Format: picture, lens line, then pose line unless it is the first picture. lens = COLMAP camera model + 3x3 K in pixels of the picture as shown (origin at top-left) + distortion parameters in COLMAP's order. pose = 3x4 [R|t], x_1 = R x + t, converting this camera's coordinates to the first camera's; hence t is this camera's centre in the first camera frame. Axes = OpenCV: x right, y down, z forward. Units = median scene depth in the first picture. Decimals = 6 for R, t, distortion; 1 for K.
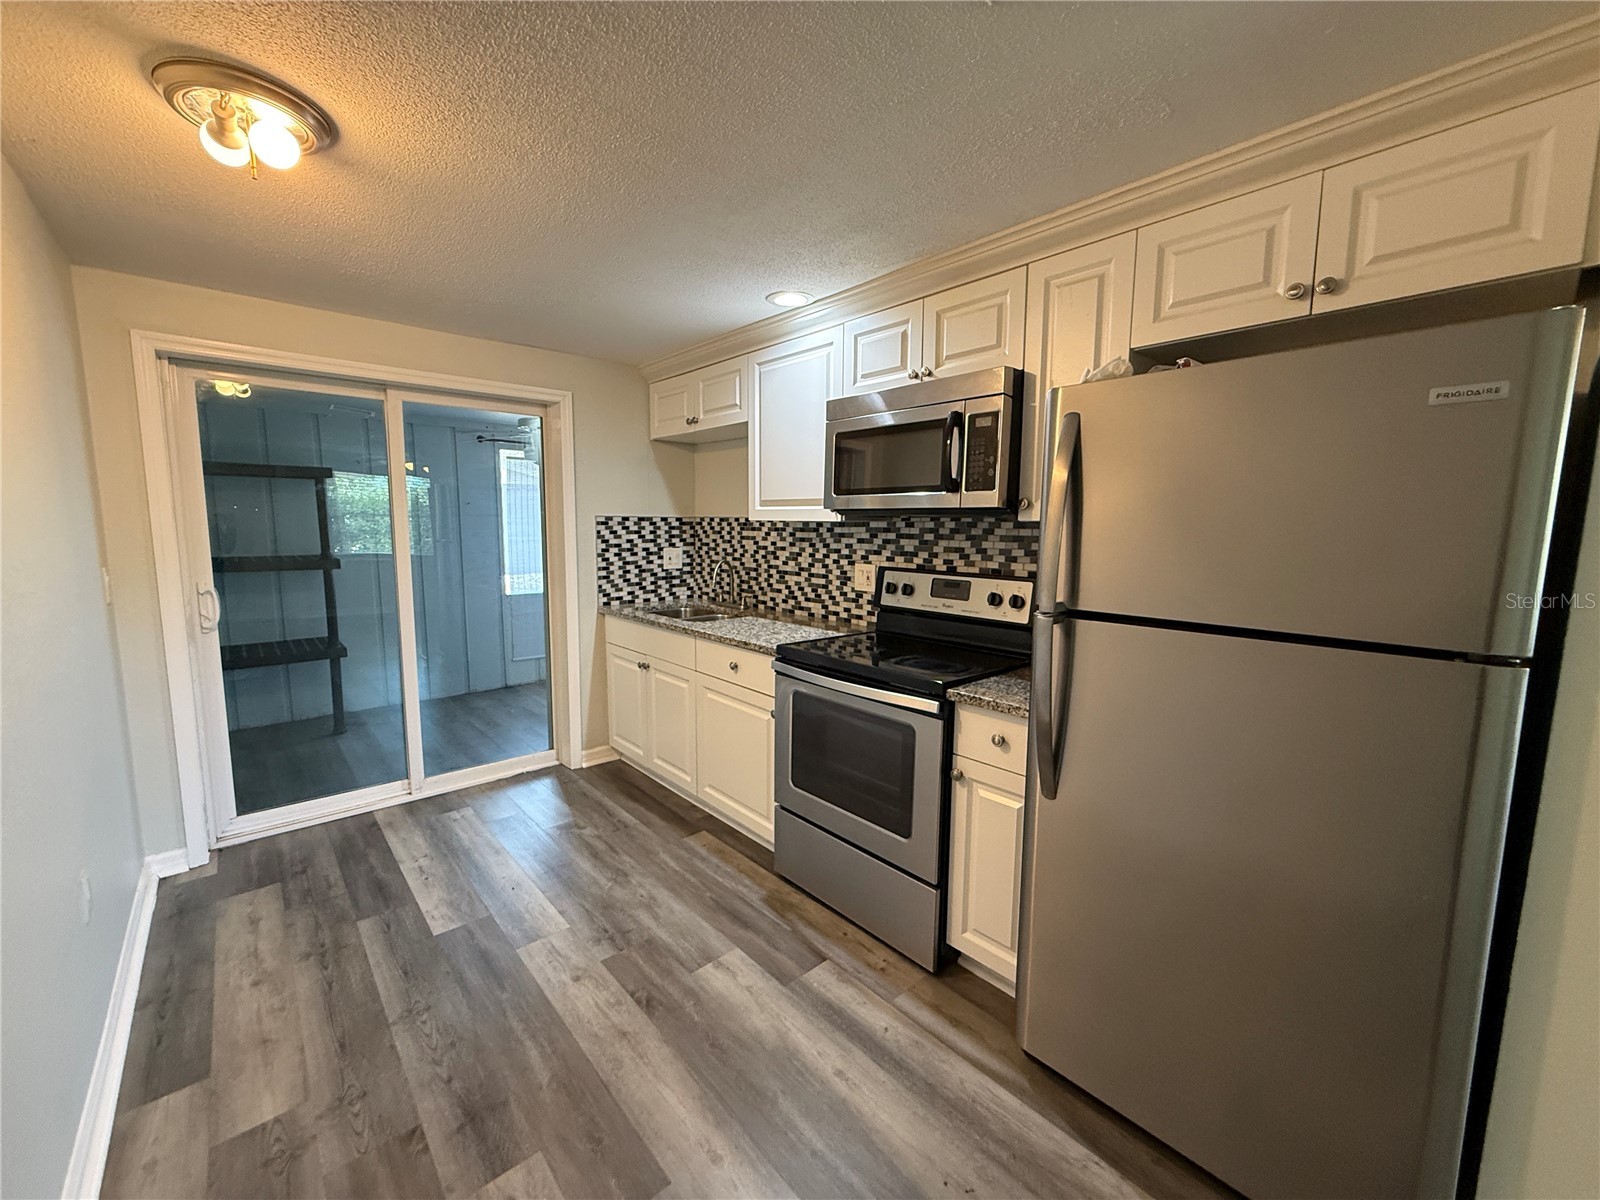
lens RADIAL K [[636.0, 0, 794.7], [0, 636.0, 598.2], [0, 0, 1]] dist [0.000362, 0.000069]
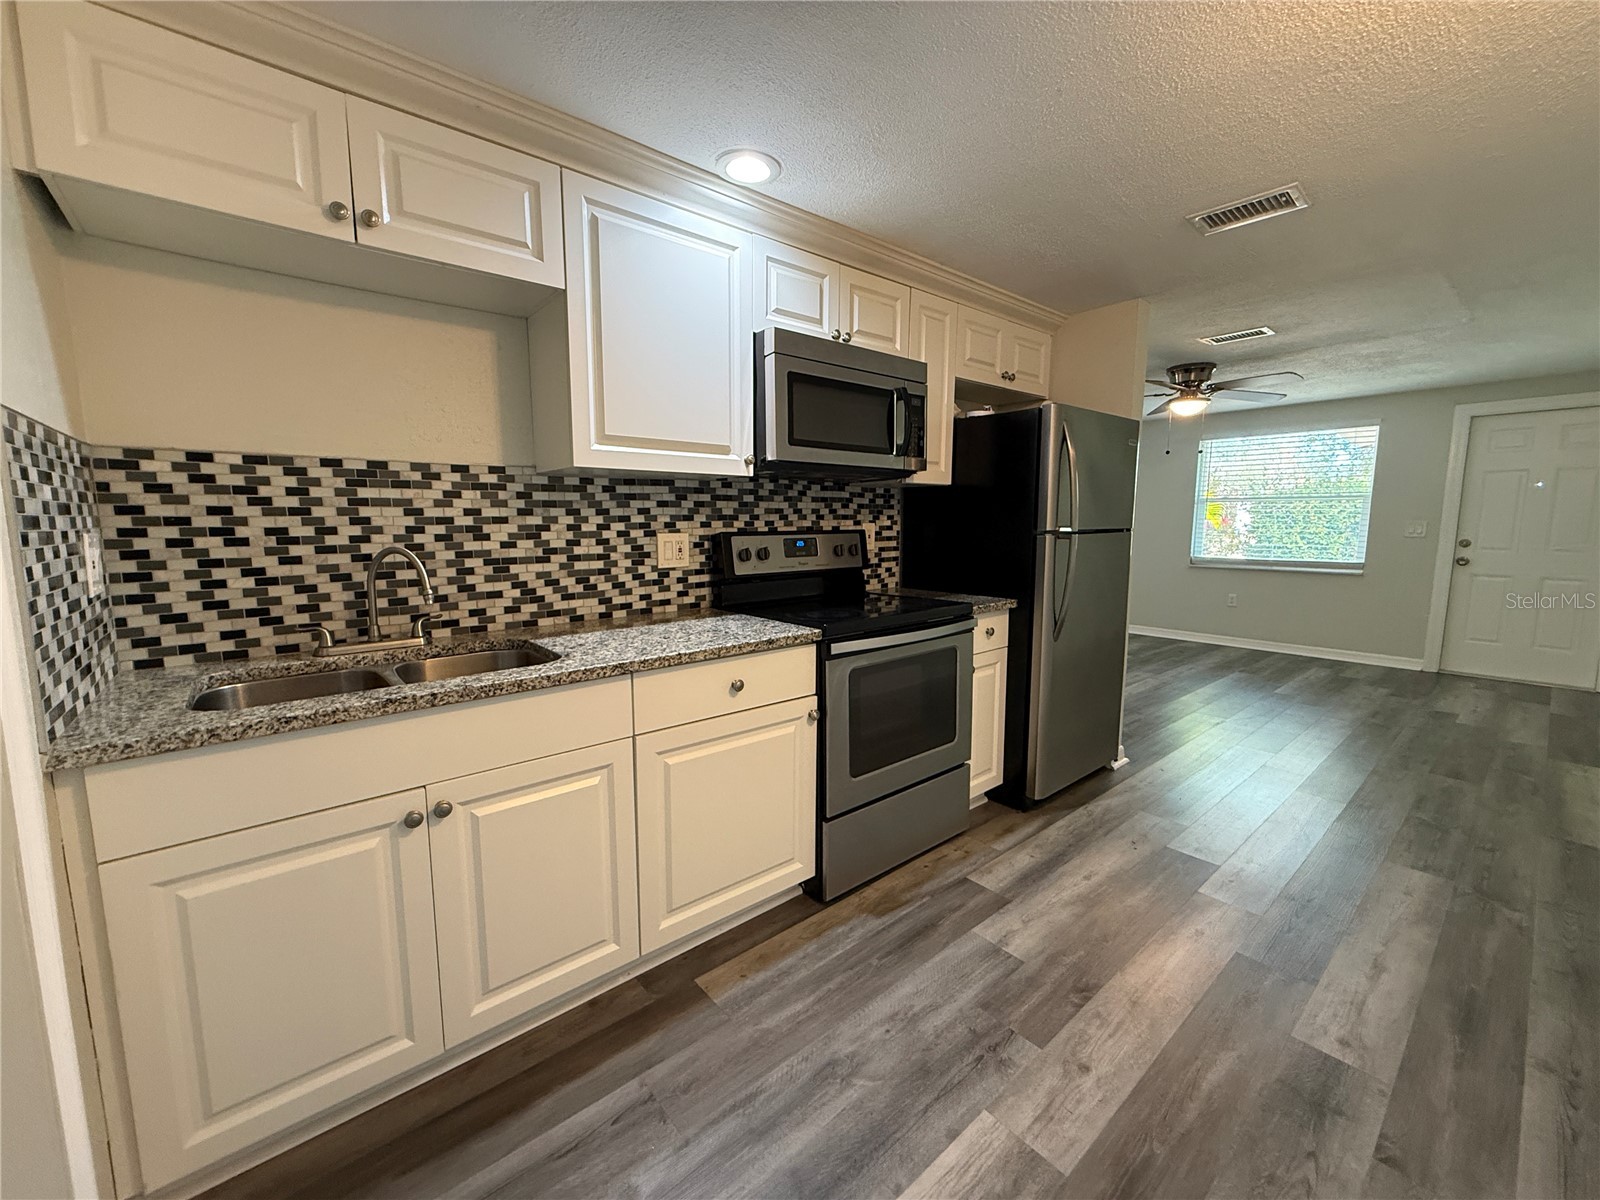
lens RADIAL K [[636.0, 0, 794.7], [0, 636.0, 598.2], [0, 0, 1]] dist [0.000362, 0.000069]
pose [[0.030532, -0.131286, 0.990874, -0.622174], [0.122442, 0.984362, 0.126650, -0.051018], [-0.992006, 0.117457, 0.046129, 0.752404]]
